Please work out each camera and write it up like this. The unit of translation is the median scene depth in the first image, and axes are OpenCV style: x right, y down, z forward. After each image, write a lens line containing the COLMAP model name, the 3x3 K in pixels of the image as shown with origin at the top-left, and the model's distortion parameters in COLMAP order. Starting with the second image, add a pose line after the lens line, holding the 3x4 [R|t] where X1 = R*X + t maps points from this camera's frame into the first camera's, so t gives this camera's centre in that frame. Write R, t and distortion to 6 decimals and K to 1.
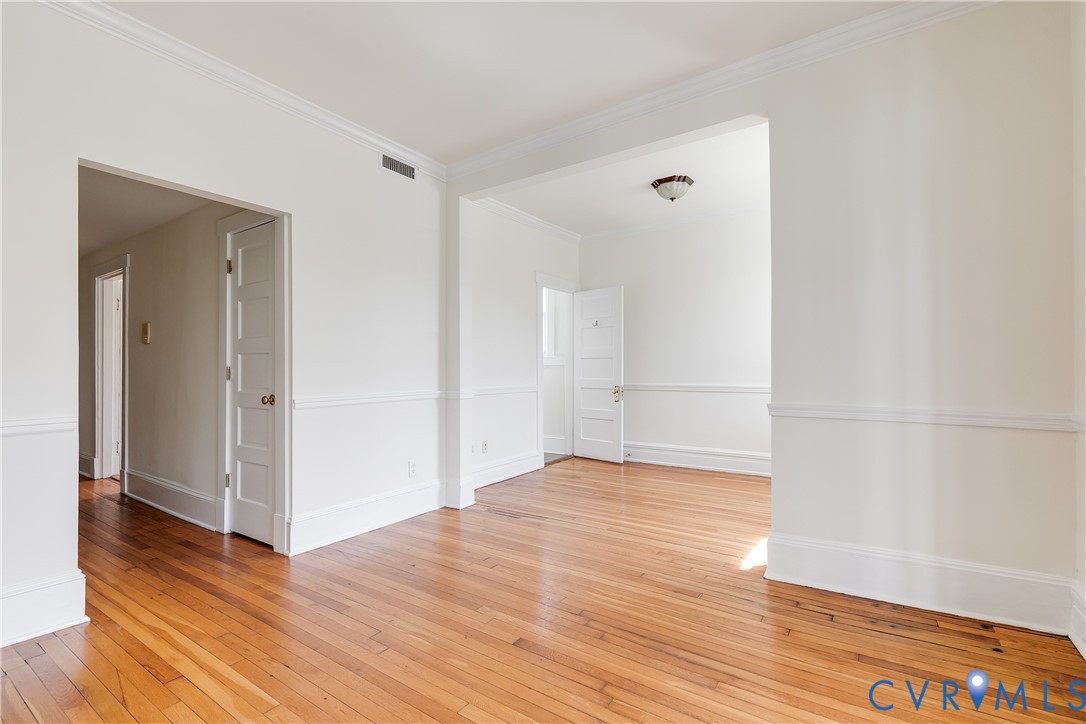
lens RADIAL K [[495.1, 0, 556.0], [0, 495.1, 363.7], [0, 0, 1]] dist [0.000330, -0.001021]
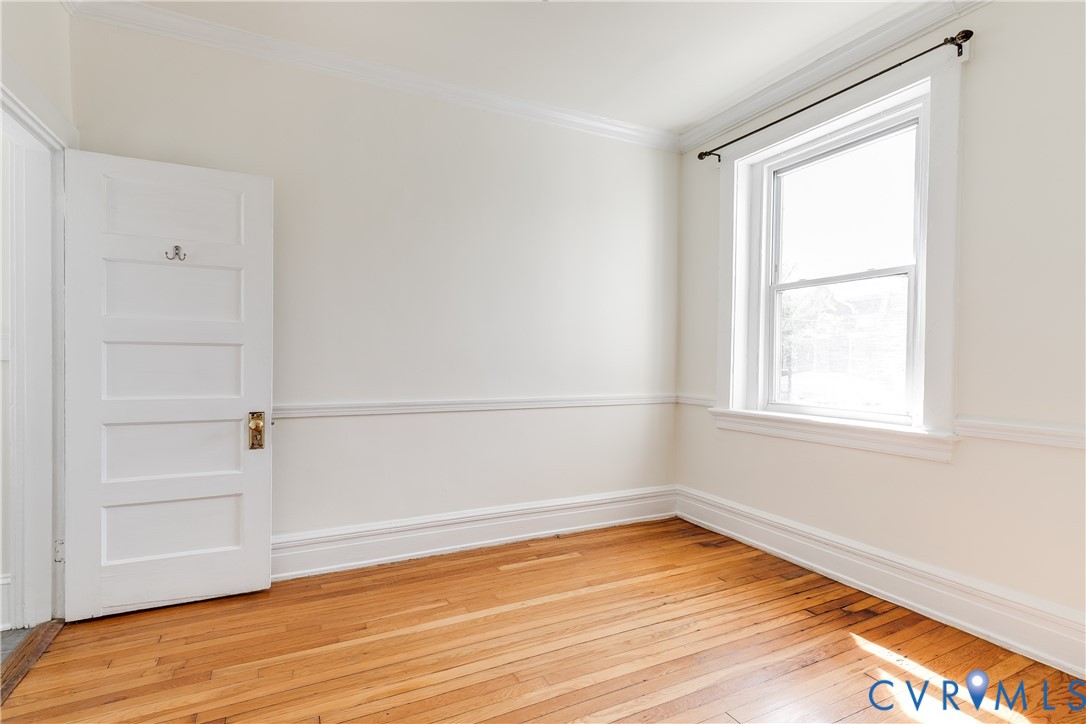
lens RADIAL K [[495.1, 0, 530.5], [0, 495.1, 358.6], [0, 0, 1]] dist [0.000330, -0.001021]
pose [[0.495136, -0.001677, 0.868814, -0.203643], [-0.002023, 0.999993, 0.003083, -0.010555], [-0.868813, -0.003284, 0.495129, 0.958124]]
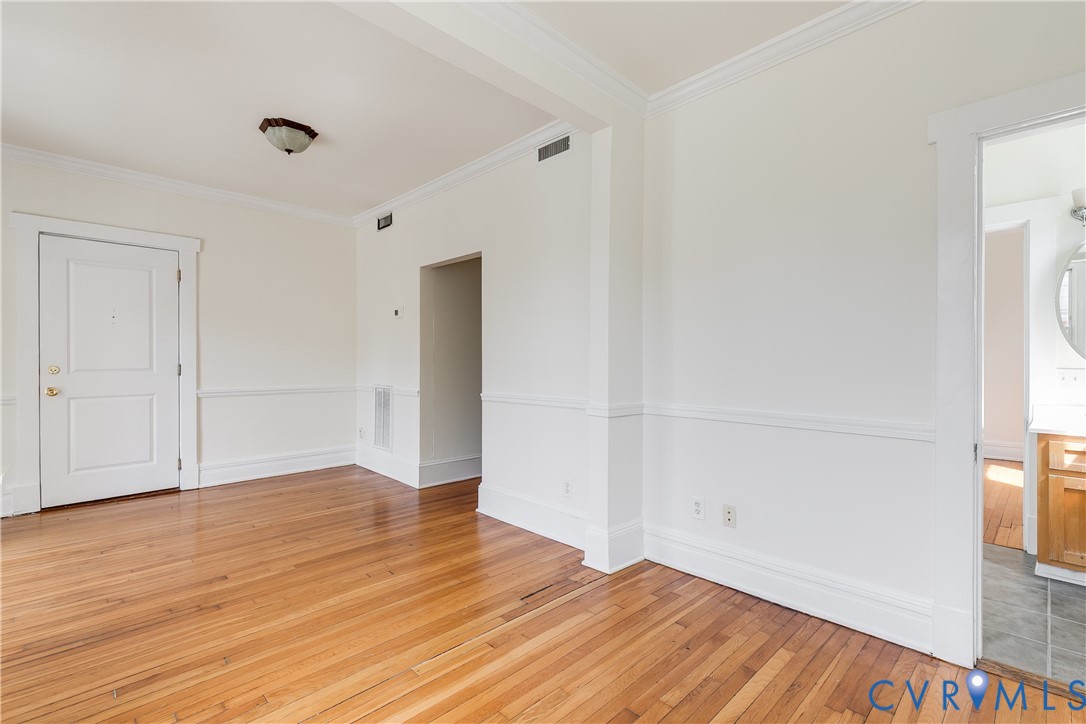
lens RADIAL K [[495.1, 0, 541.9], [0, 495.1, 359.9], [0, 0, 1]] dist [0.000330, -0.001021]
pose [[-0.225860, -0.000777, -0.974160, 0.569086], [0.003757, 0.999992, -0.001669, -0.009734], [0.974153, -0.004037, -0.225855, 1.181698]]
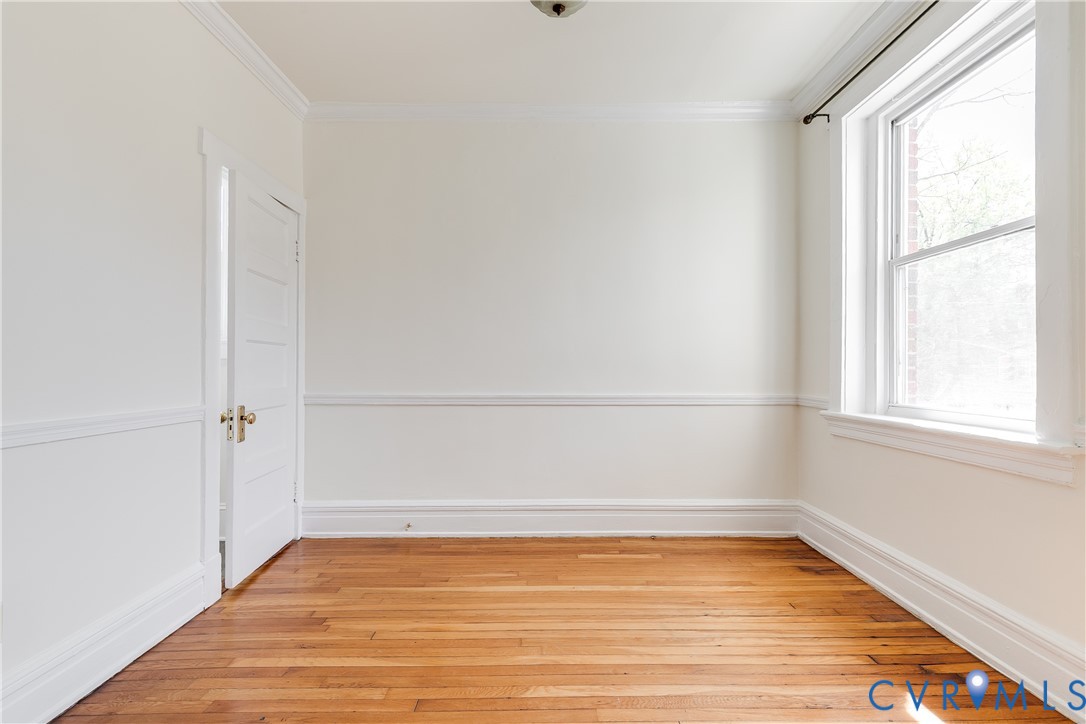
lens RADIAL K [[495.1, 0, 546.6], [0, 495.1, 360.5], [0, 0, 1]] dist [0.000330, -0.001021]
pose [[0.828714, 0.008763, 0.559604, -0.046053], [-0.000512, 0.999889, -0.014900, 0.014458], [-0.559672, 0.012062, 0.828626, 0.726270]]
